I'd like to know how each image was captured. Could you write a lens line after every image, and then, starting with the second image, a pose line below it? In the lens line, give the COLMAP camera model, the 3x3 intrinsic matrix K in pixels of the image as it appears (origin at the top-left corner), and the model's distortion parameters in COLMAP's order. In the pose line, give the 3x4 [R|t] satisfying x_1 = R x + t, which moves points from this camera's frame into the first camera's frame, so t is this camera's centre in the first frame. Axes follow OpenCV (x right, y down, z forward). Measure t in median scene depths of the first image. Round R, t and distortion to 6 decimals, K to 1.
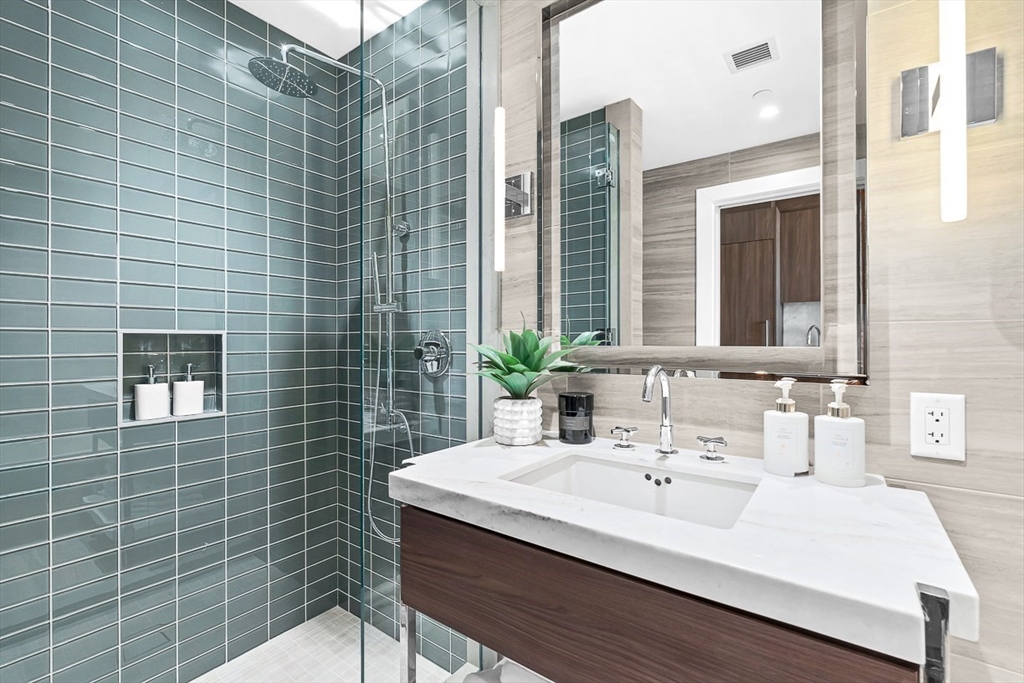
lens RADIAL K [[451.8, 0, 513.7], [0, 451.8, 342.8], [0, 0, 1]] dist [-0.000401, -0.001454]
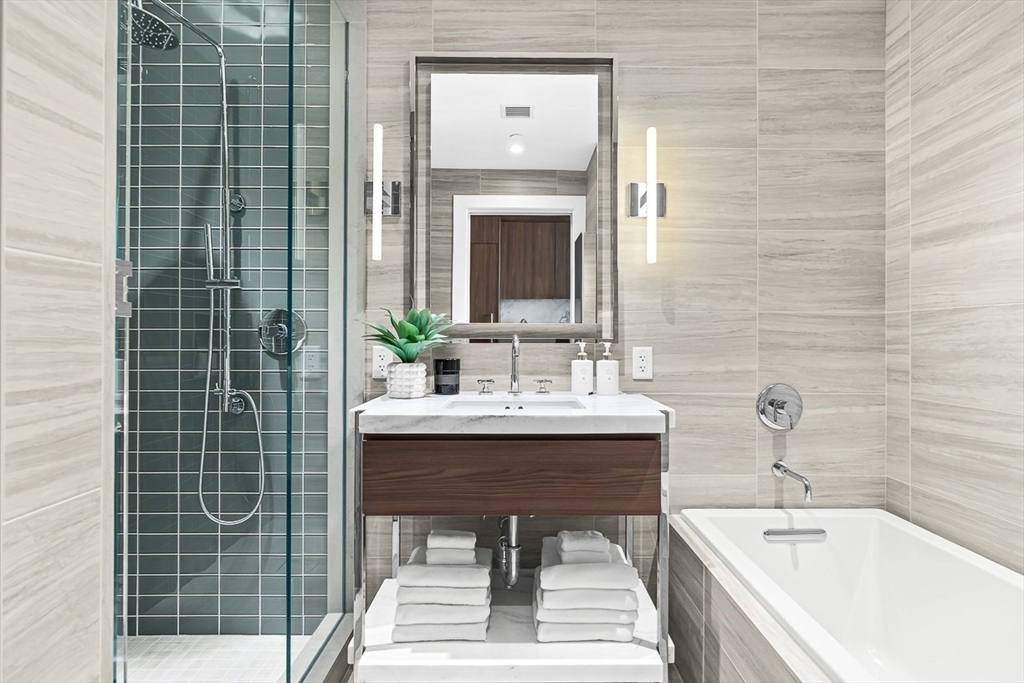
lens RADIAL K [[510.7, 0, 522.3], [0, 510.7, 335.9], [0, 0, 1]] dist [-0.002339, 0.001598]
pose [[0.801393, 0.004060, 0.598124, -0.757369], [-0.002197, 0.999990, -0.003844, 0.065063], [-0.598134, 0.001766, 0.801394, -0.445193]]
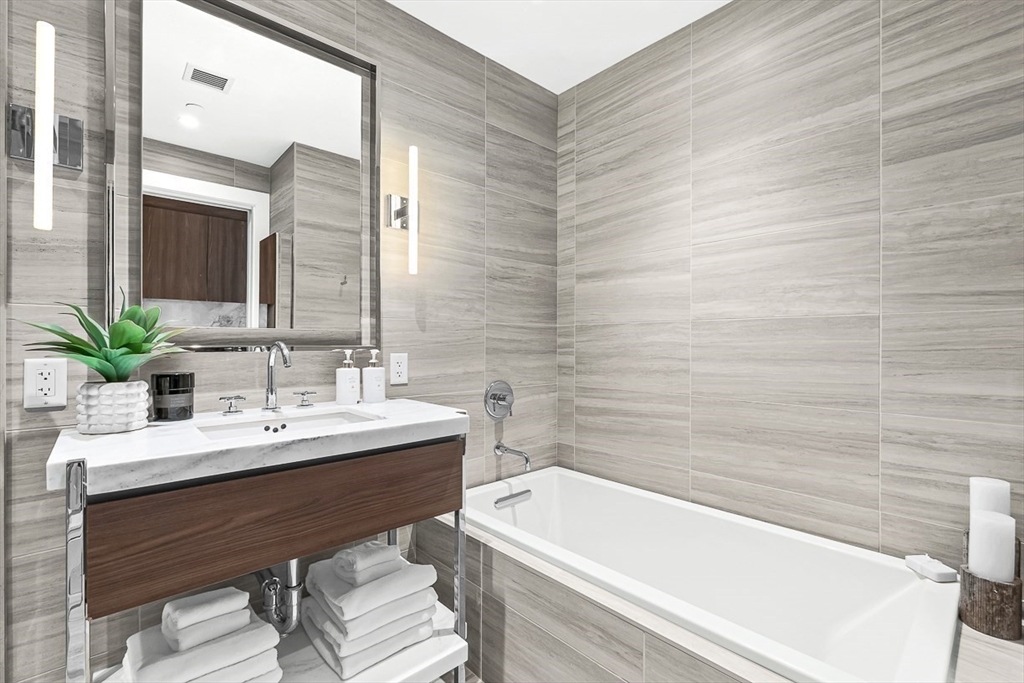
lens RADIAL K [[451.8, 0, 509.5], [0, 451.8, 343.6], [0, 0, 1]] dist [-0.000401, -0.001454]
pose [[0.203857, -0.001862, 0.978999, -0.909143], [0.000365, 0.999998, 0.001826, 0.056648], [-0.979001, -0.000015, 0.203858, 0.060452]]
